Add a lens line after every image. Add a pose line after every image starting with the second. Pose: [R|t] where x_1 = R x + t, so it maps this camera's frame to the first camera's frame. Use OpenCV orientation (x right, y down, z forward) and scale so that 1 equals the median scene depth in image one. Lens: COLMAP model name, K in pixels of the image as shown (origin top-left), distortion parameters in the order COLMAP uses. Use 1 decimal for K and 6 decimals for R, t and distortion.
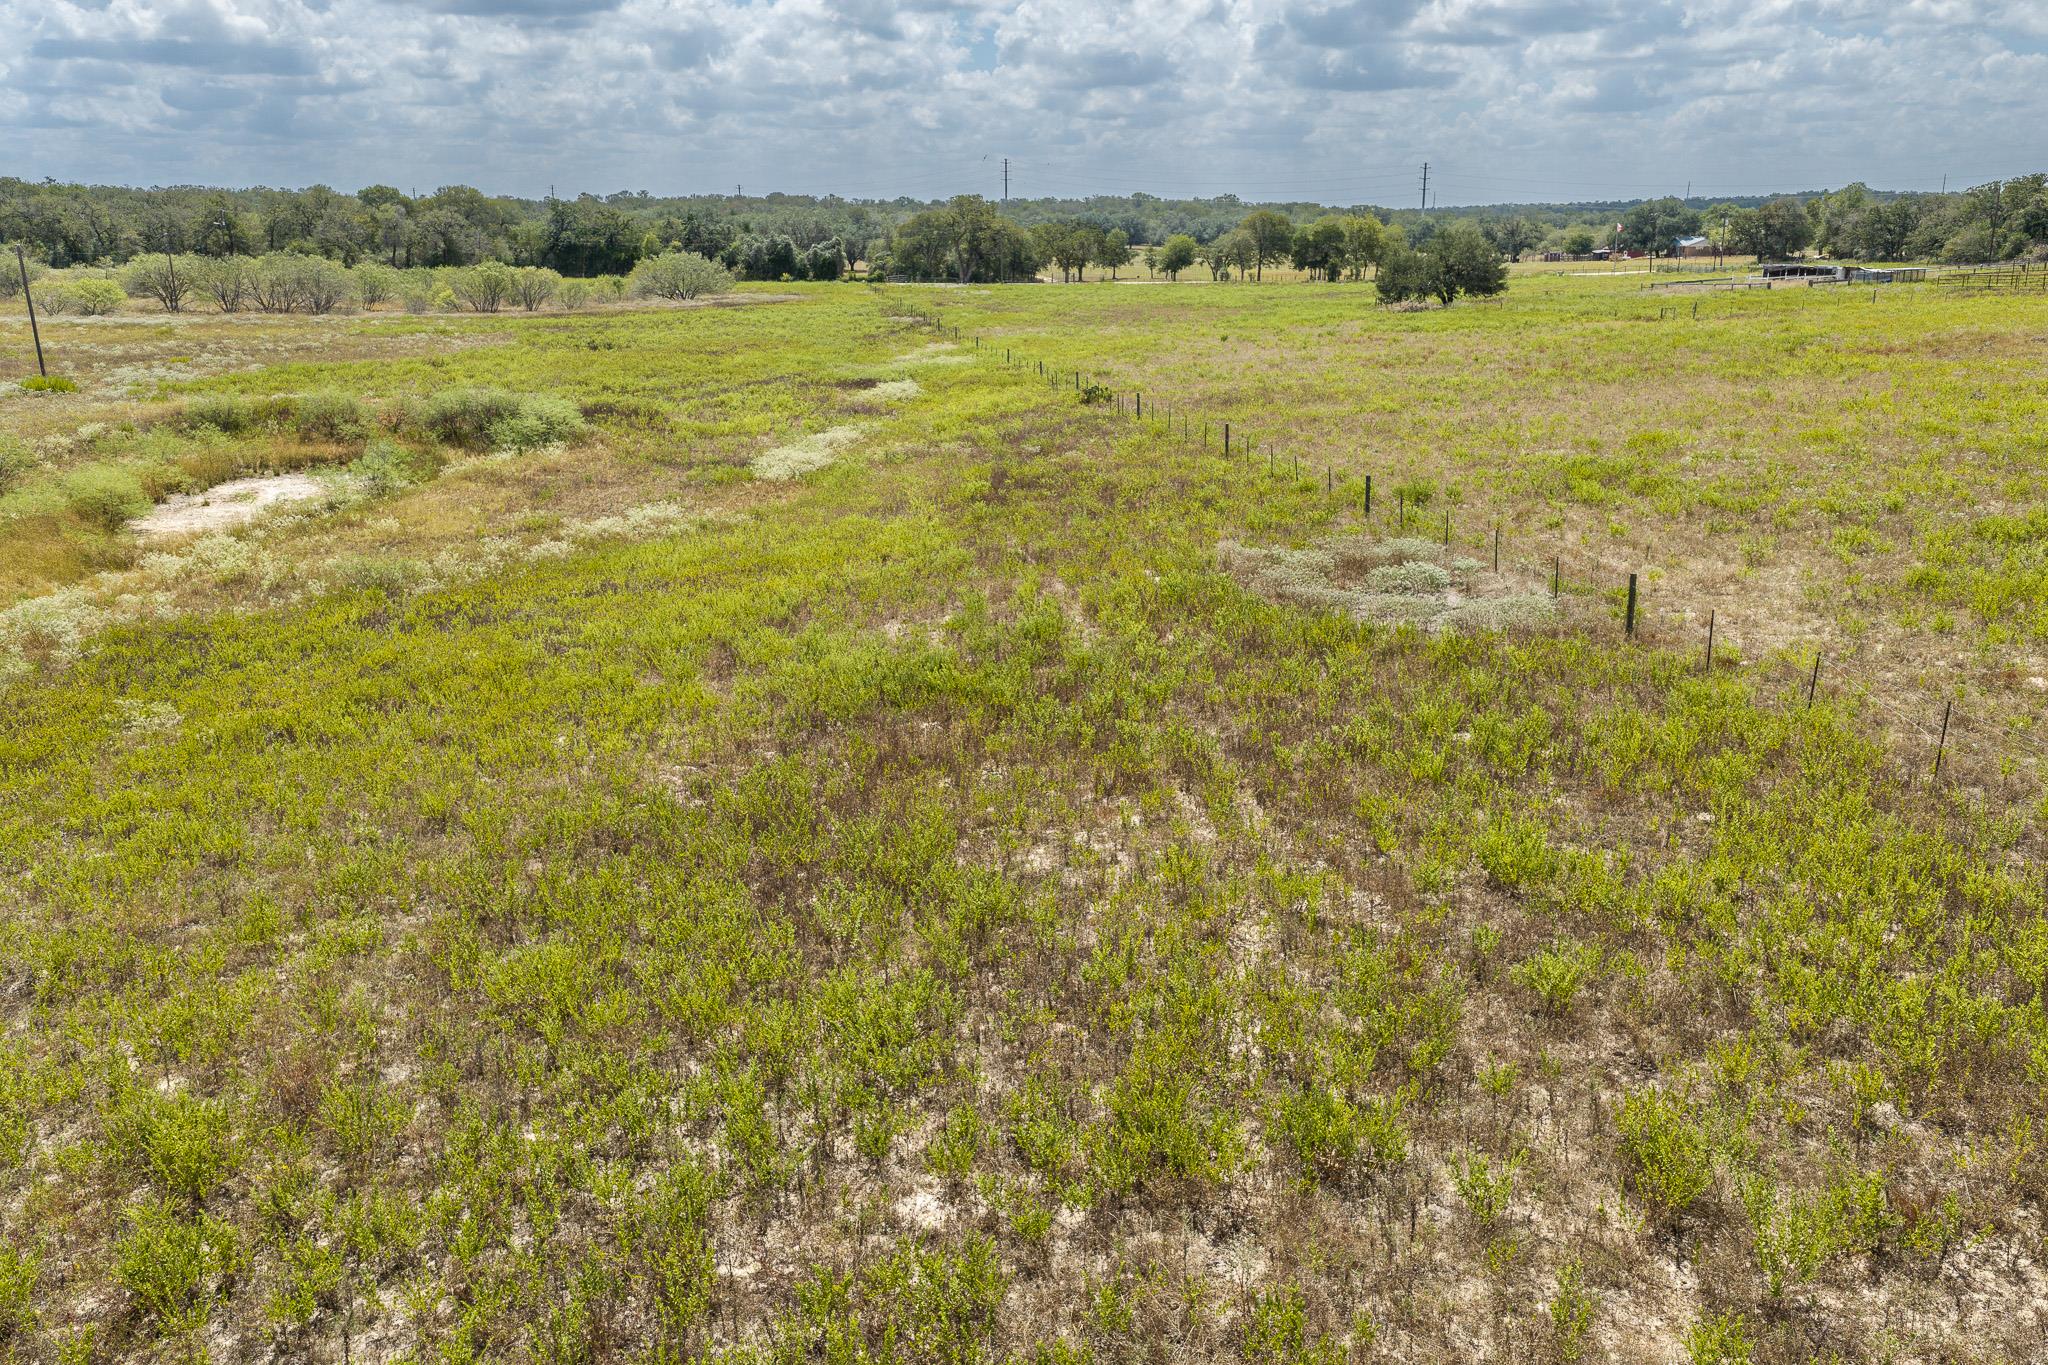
lens RADIAL K [[1701.7, 0, 1020.4], [0, 1701.7, 694.7], [0, 0, 1]] dist [0.035848, -0.008344]
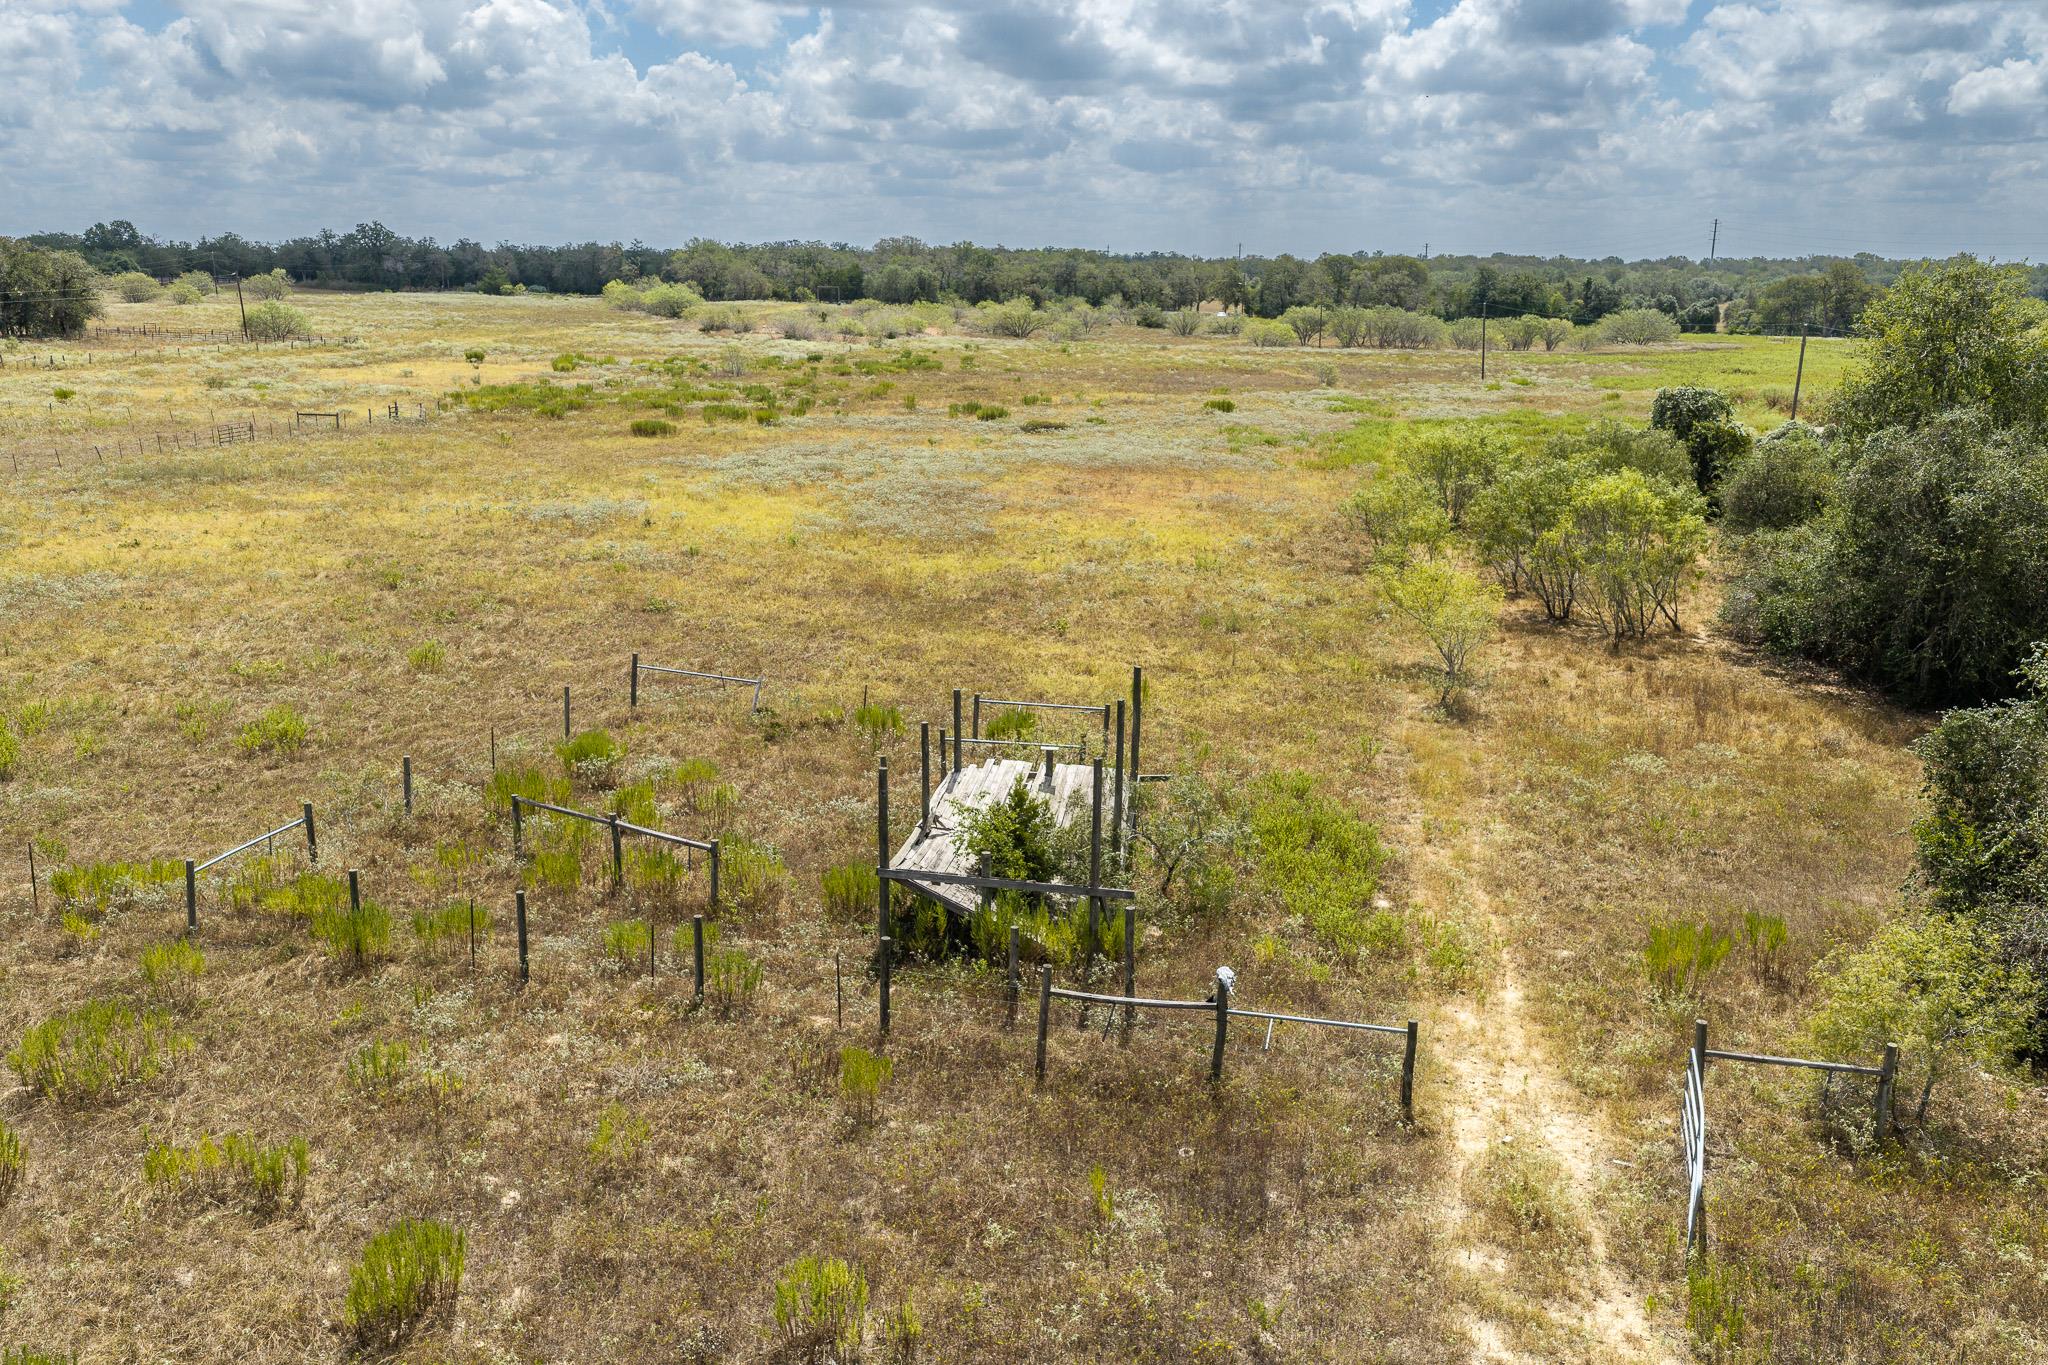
lens RADIAL K [[1701.7, 0, 1020.4], [0, 1701.7, 694.7], [0, 0, 1]] dist [0.035848, -0.008344]
pose [[0.943431, 0.091732, -0.318628, -0.233325], [-0.101085, 0.994794, -0.012907, 0.109194], [0.315785, 0.044385, 0.947792, -0.414820]]
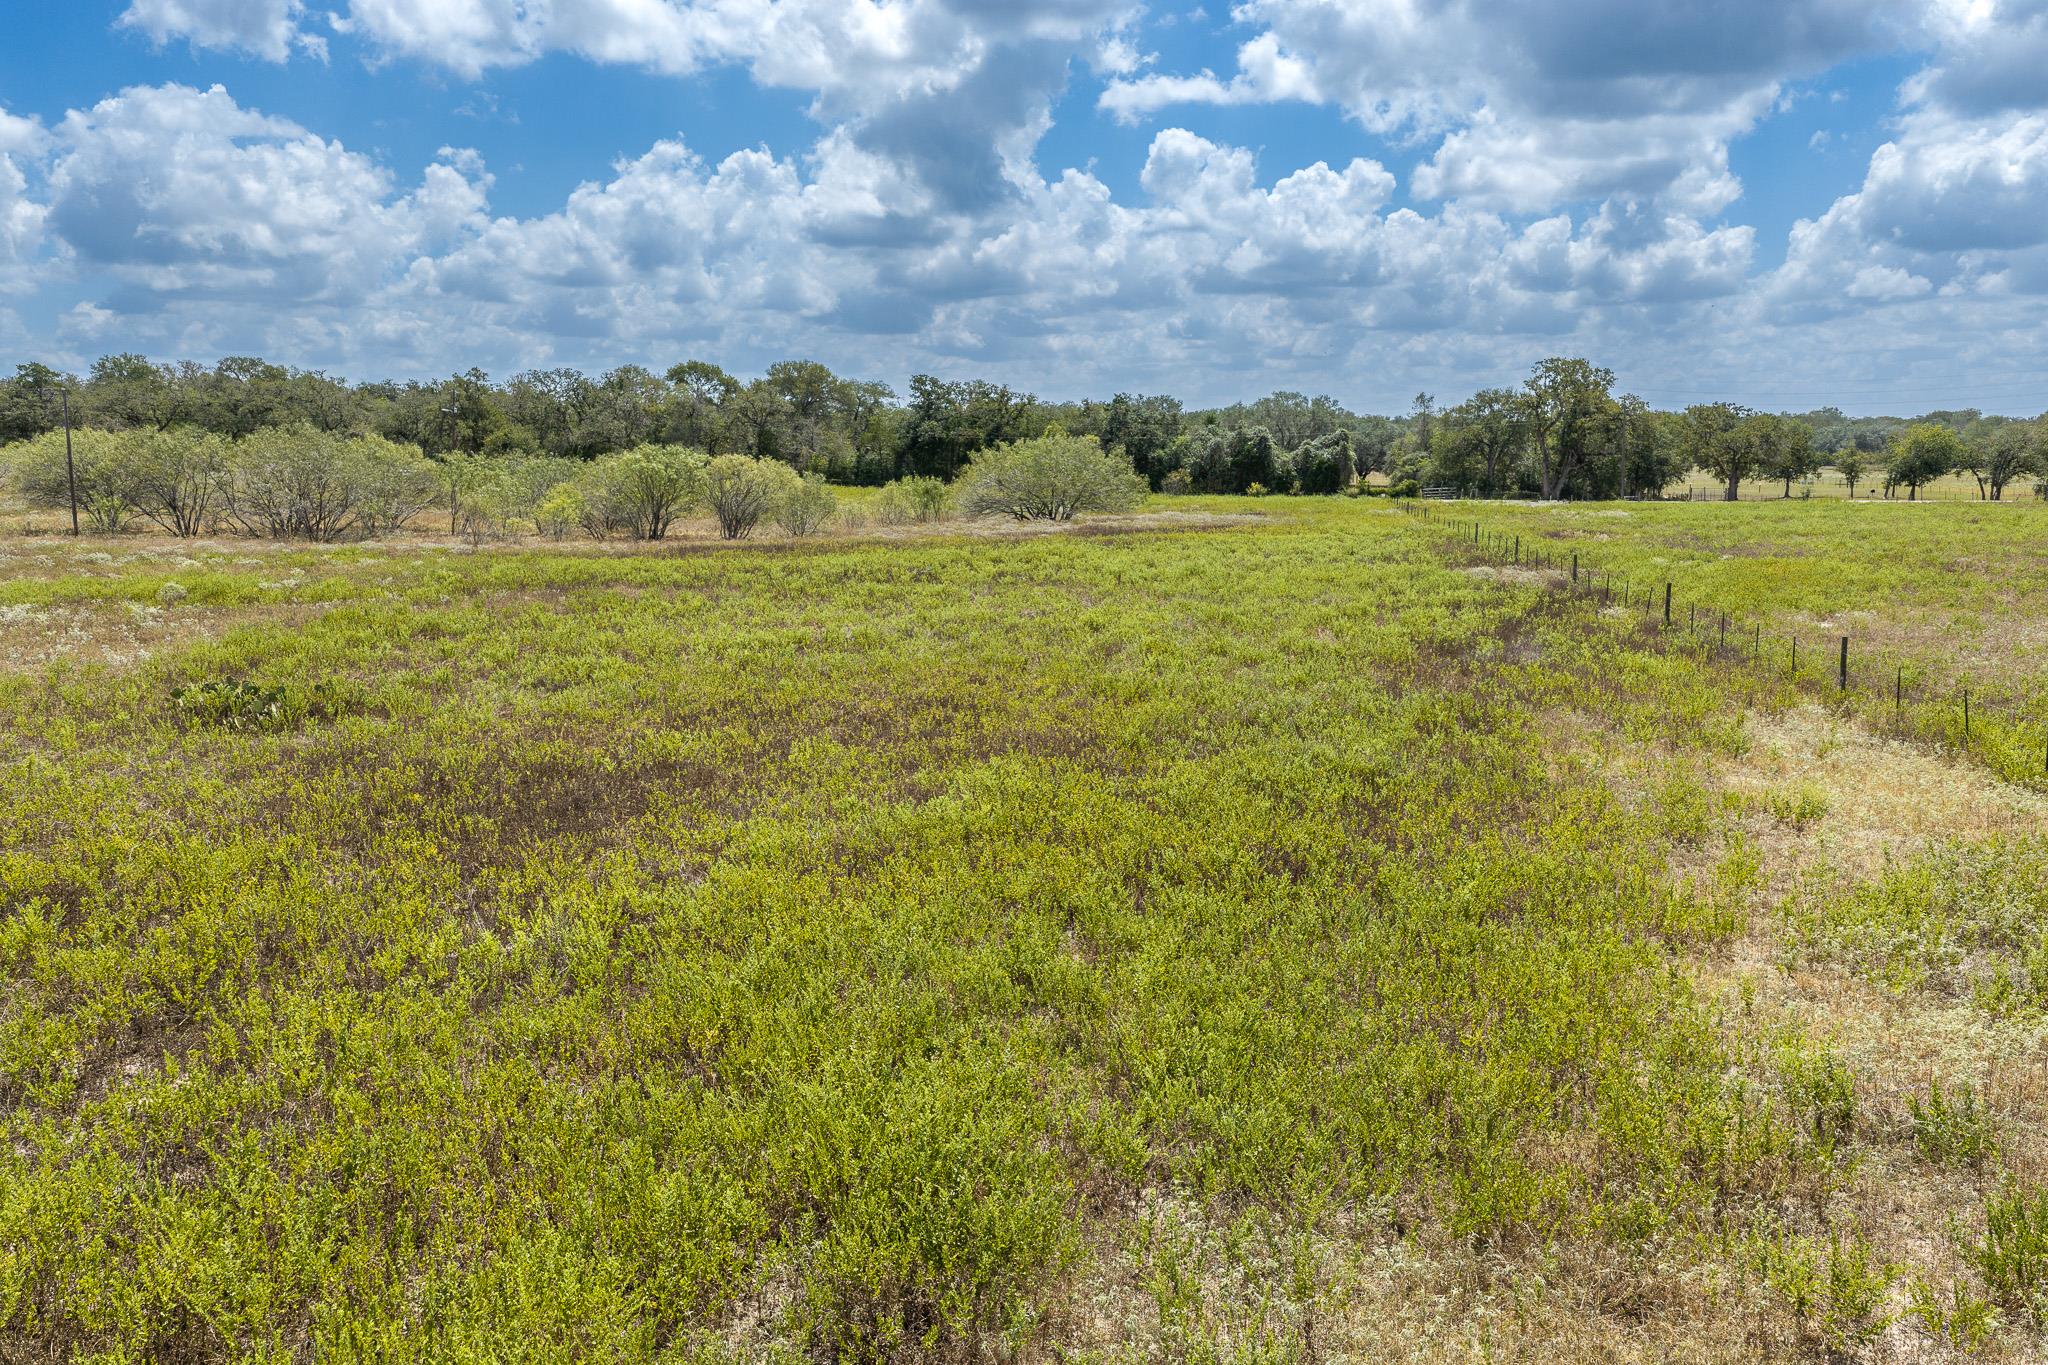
lens RADIAL K [[1760.5, 0, 1024.0], [0, 1760.5, 682.5], [0, 0, 1]] dist [0.023269, -0.004128]
pose [[0.960161, 0.037109, -0.276974, -0.054335], [-0.075114, 0.988939, -0.127895, -0.122919], [0.269164, 0.143604, 0.952328, 0.534377]]
